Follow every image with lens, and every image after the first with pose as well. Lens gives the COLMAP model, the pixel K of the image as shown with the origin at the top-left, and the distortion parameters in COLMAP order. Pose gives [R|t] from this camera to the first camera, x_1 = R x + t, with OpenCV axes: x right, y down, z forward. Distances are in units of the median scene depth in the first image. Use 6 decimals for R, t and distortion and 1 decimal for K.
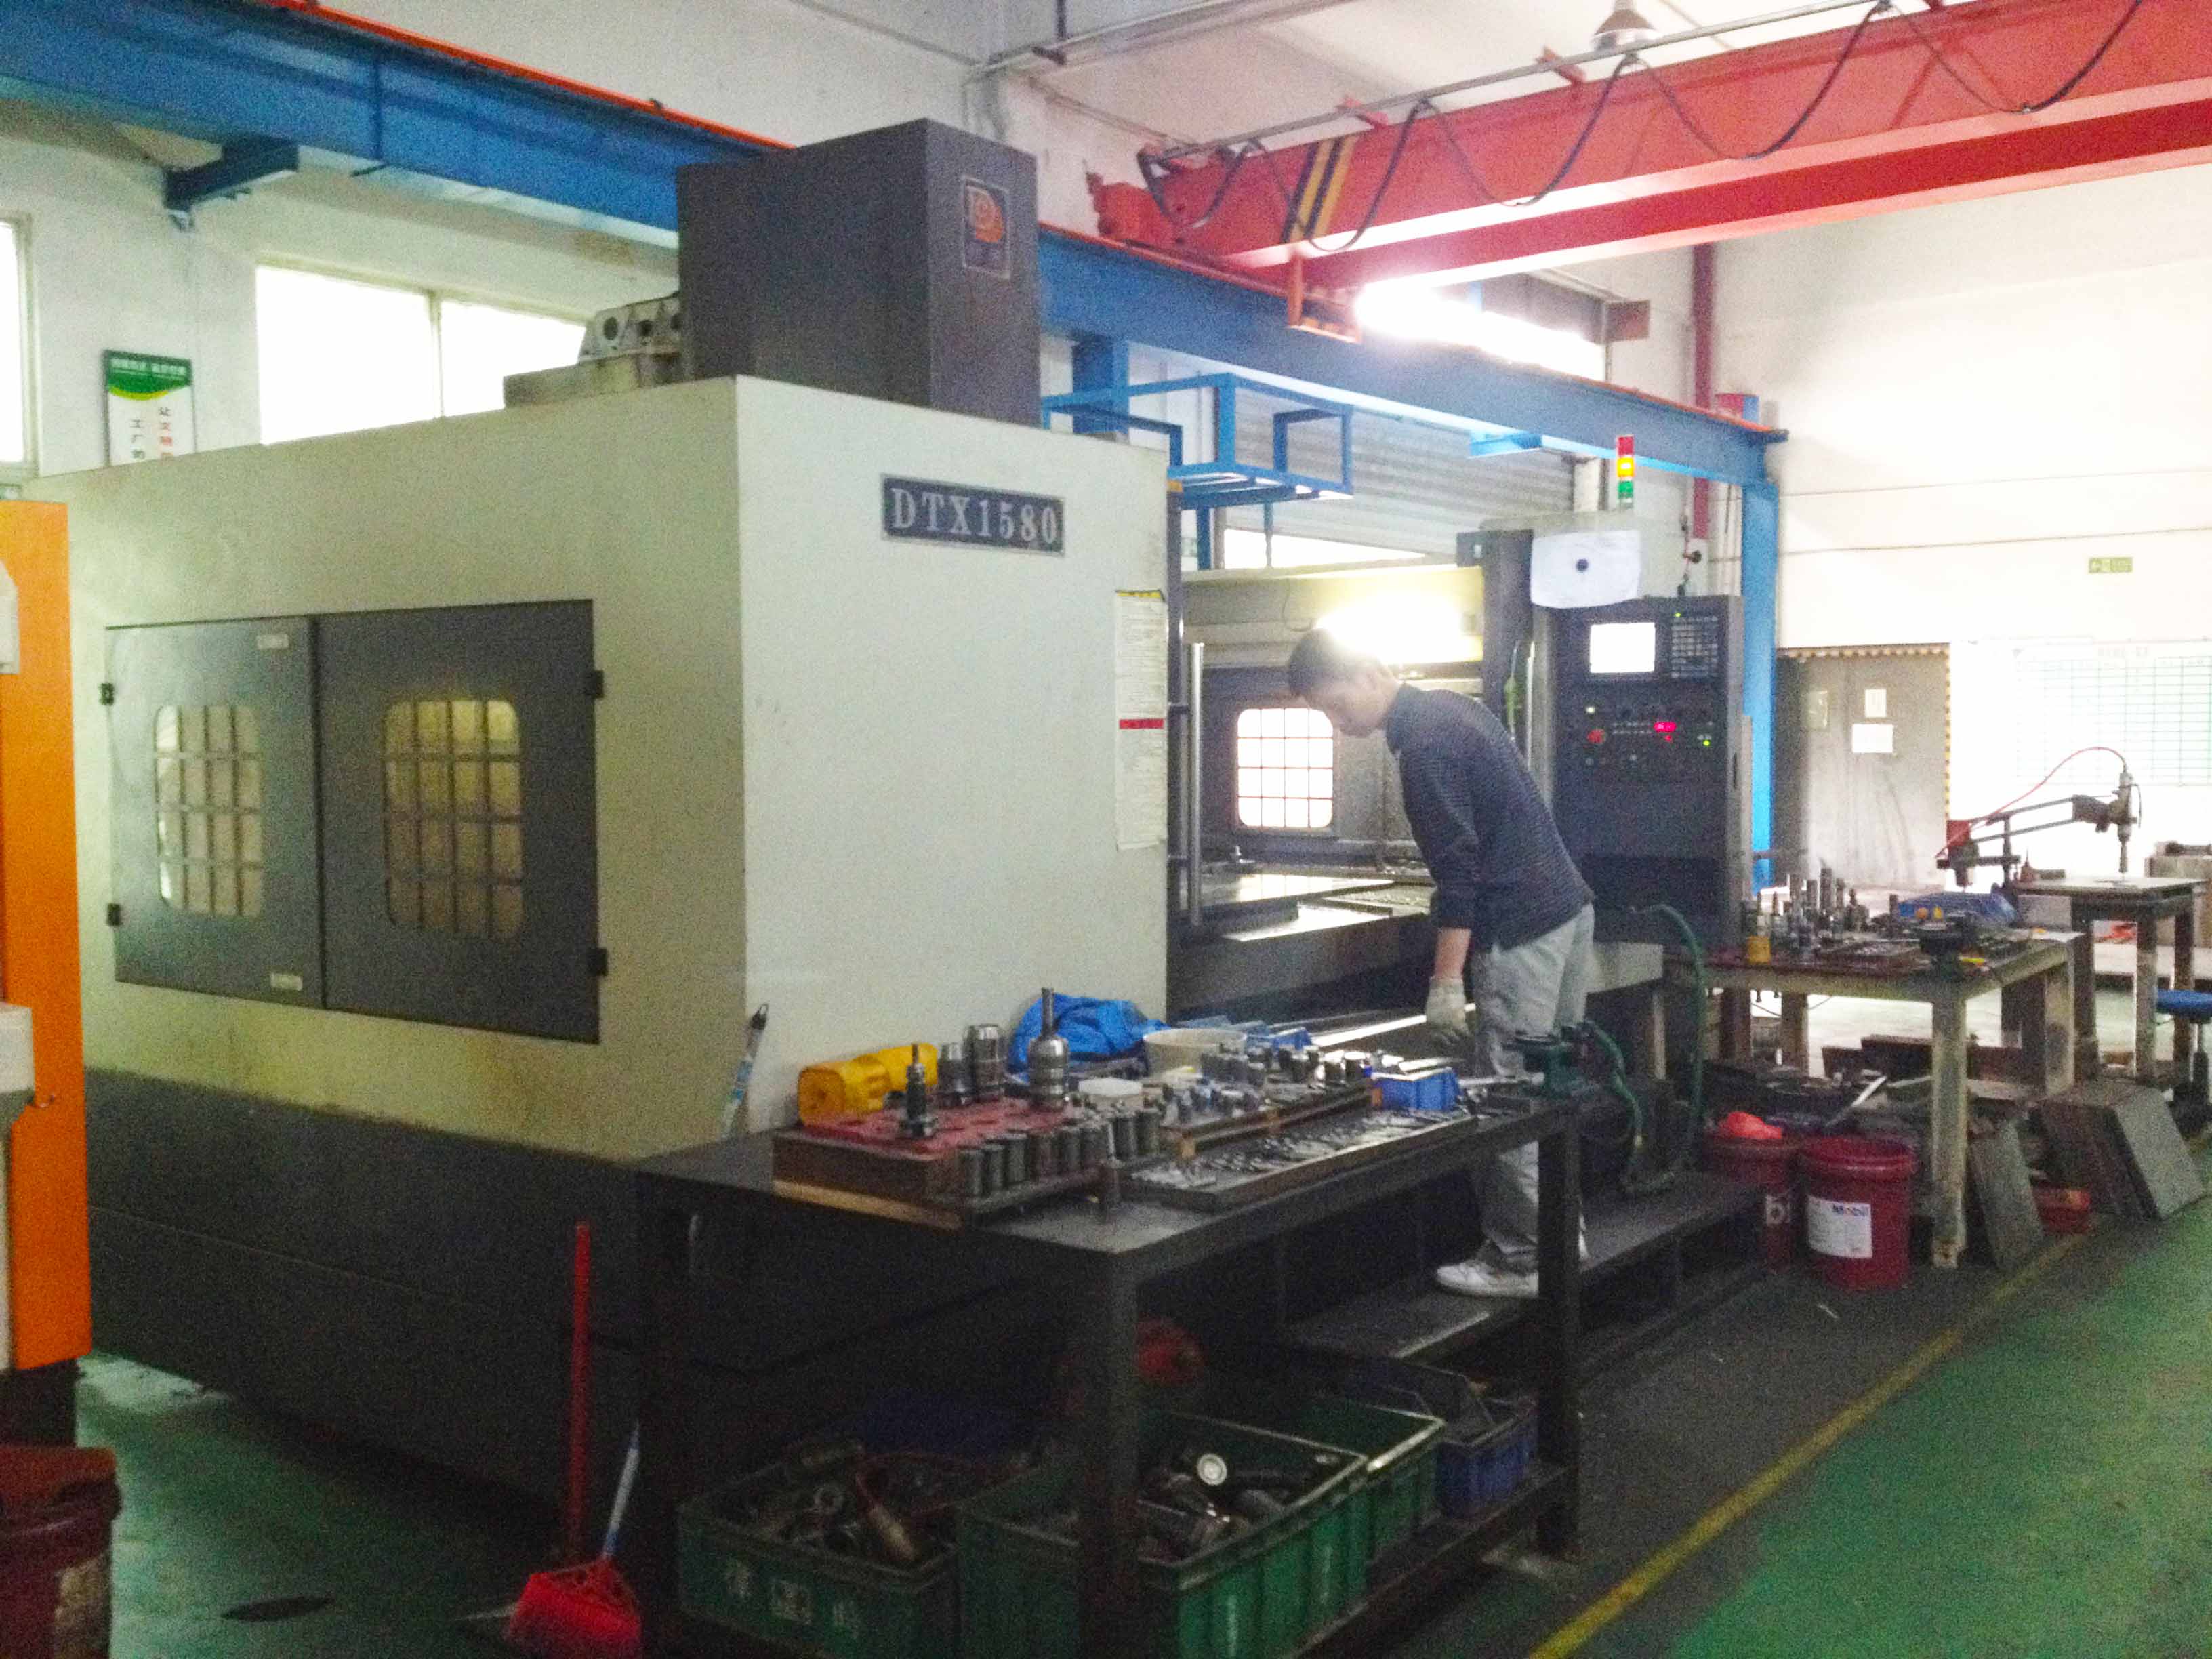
lens RADIAL K [[2087.7, 0, 1112.0], [0, 2087.7, 836.7], [0, 0, 1]] dist [0.024735, 0.000000]
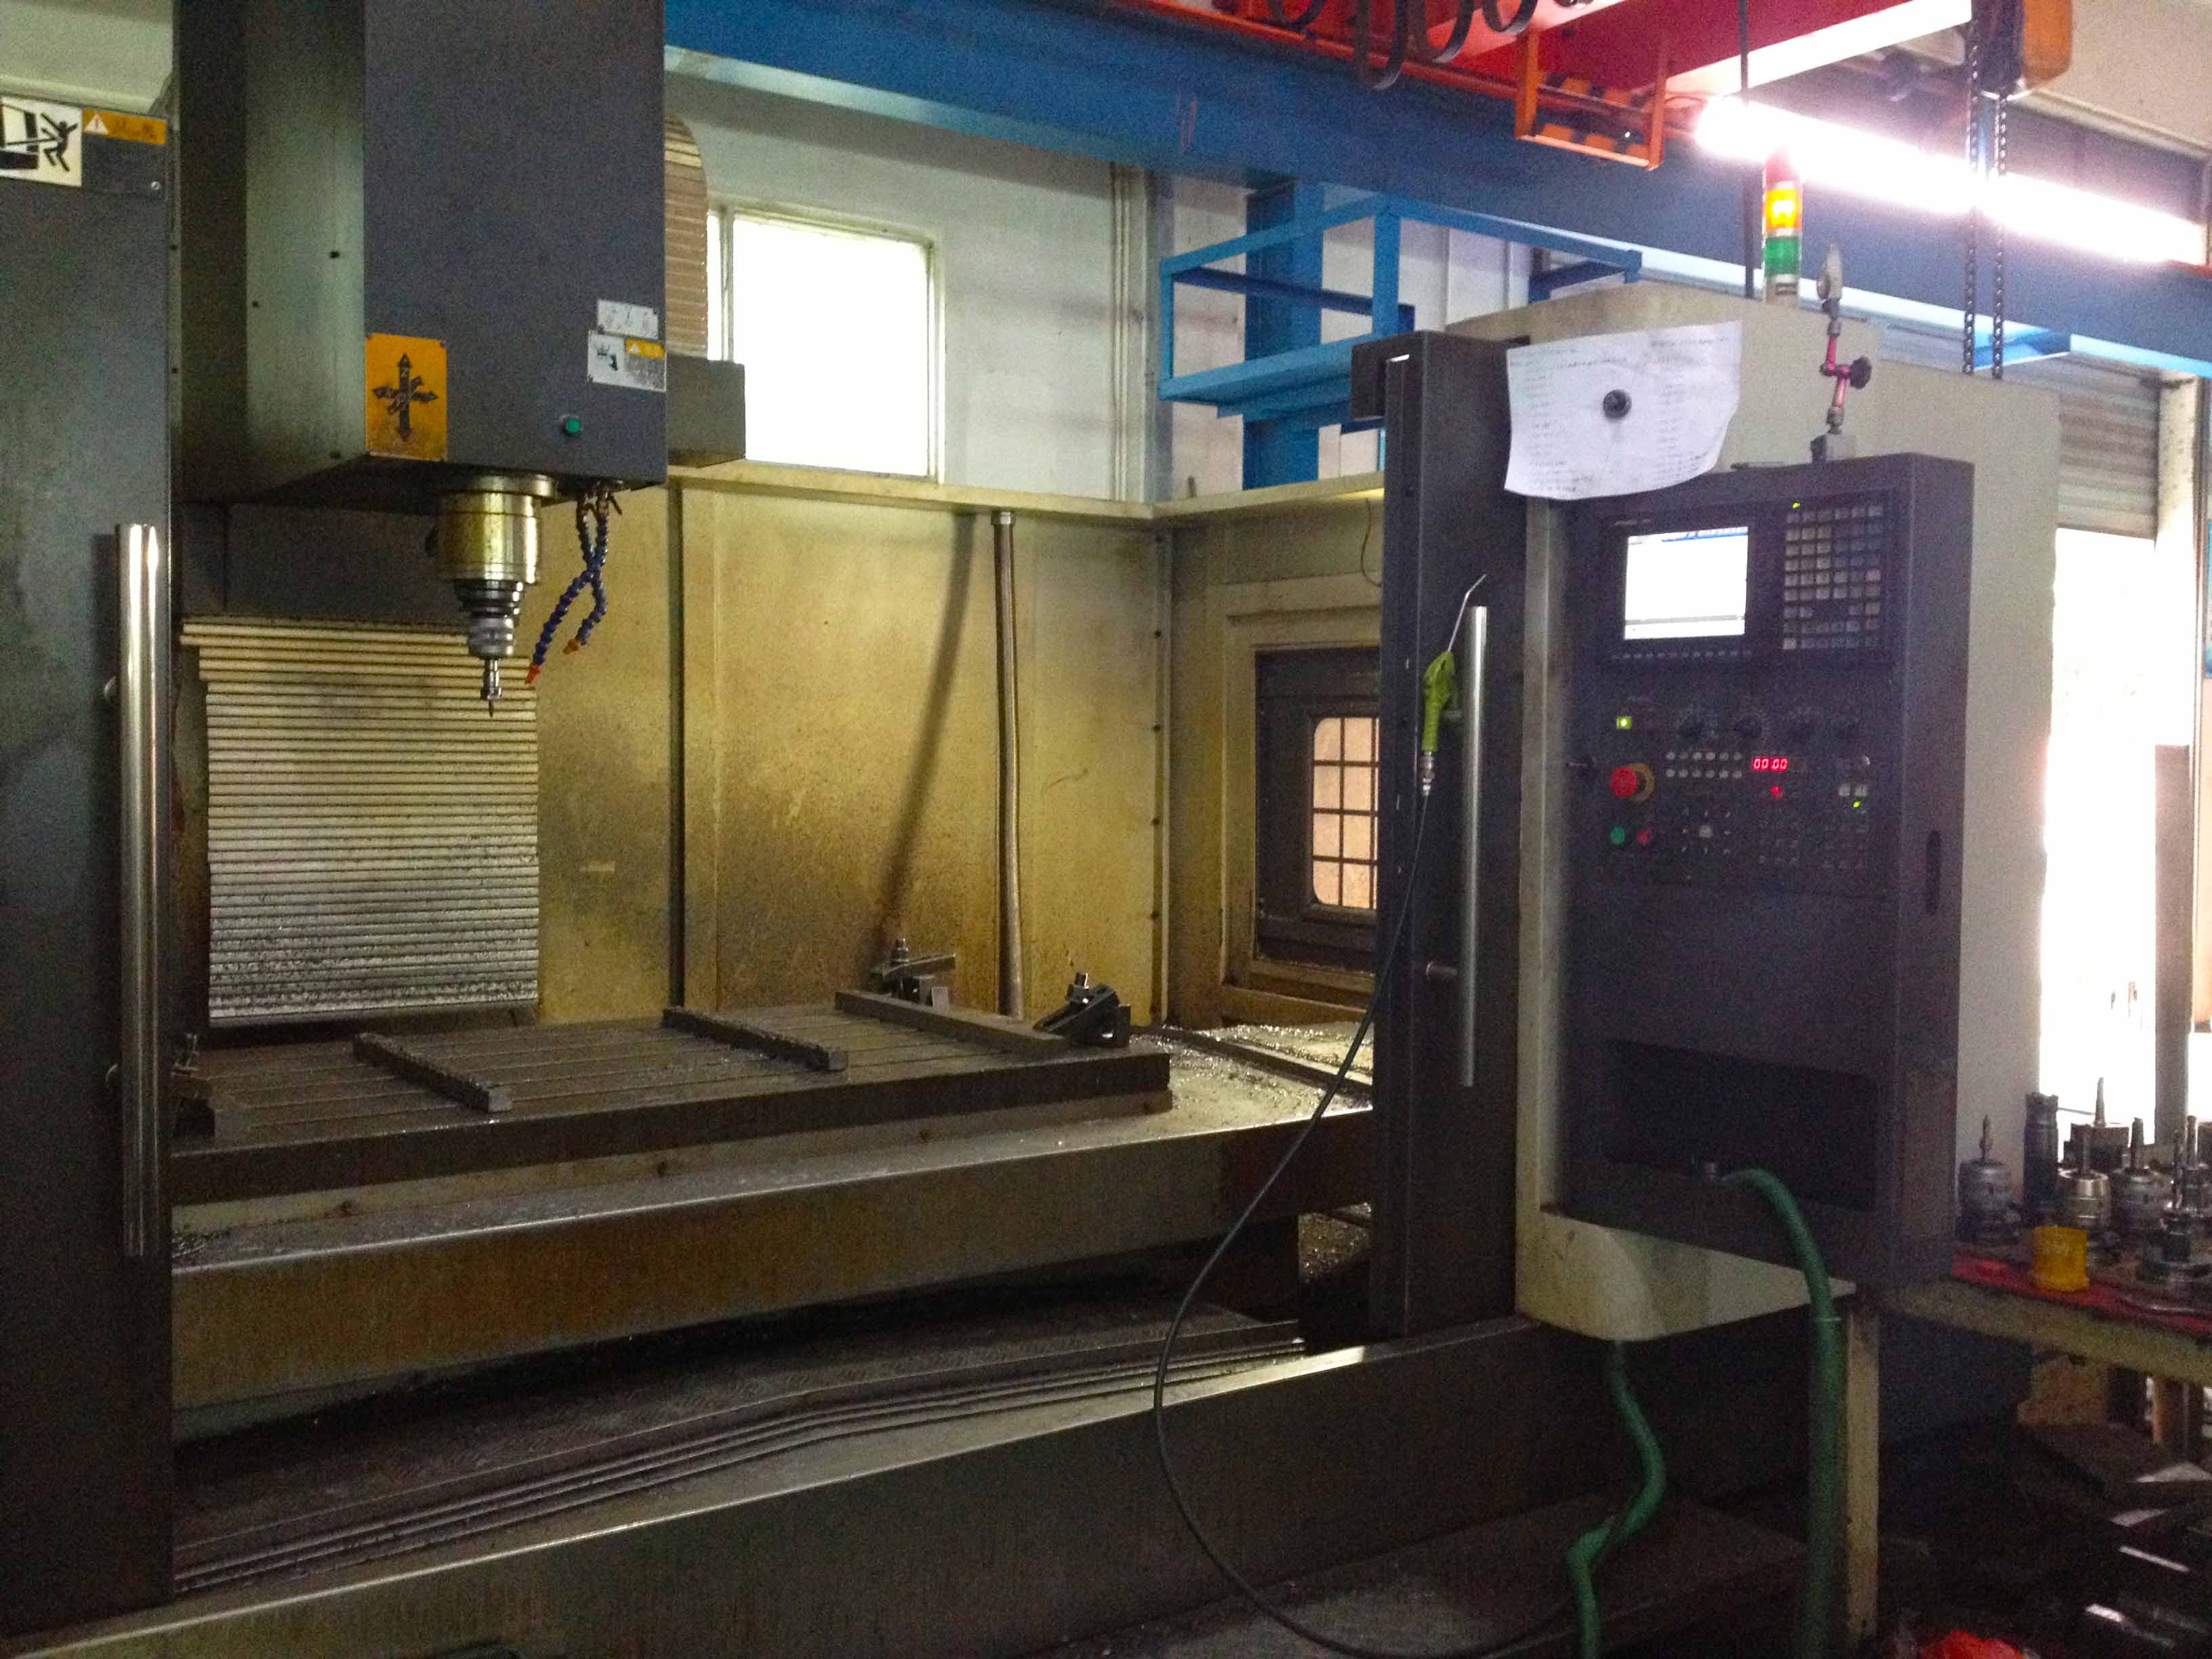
lens RADIAL K [[2087.7, 0, 1096.4], [0, 2087.7, 815.4], [0, 0, 1]] dist [0.024735, 0.000000]
pose [[0.954072, 0.021771, -0.298784, 0.255343], [-0.025723, 0.999626, -0.009300, -0.033377], [0.298470, 0.016558, 0.954275, 0.532108]]
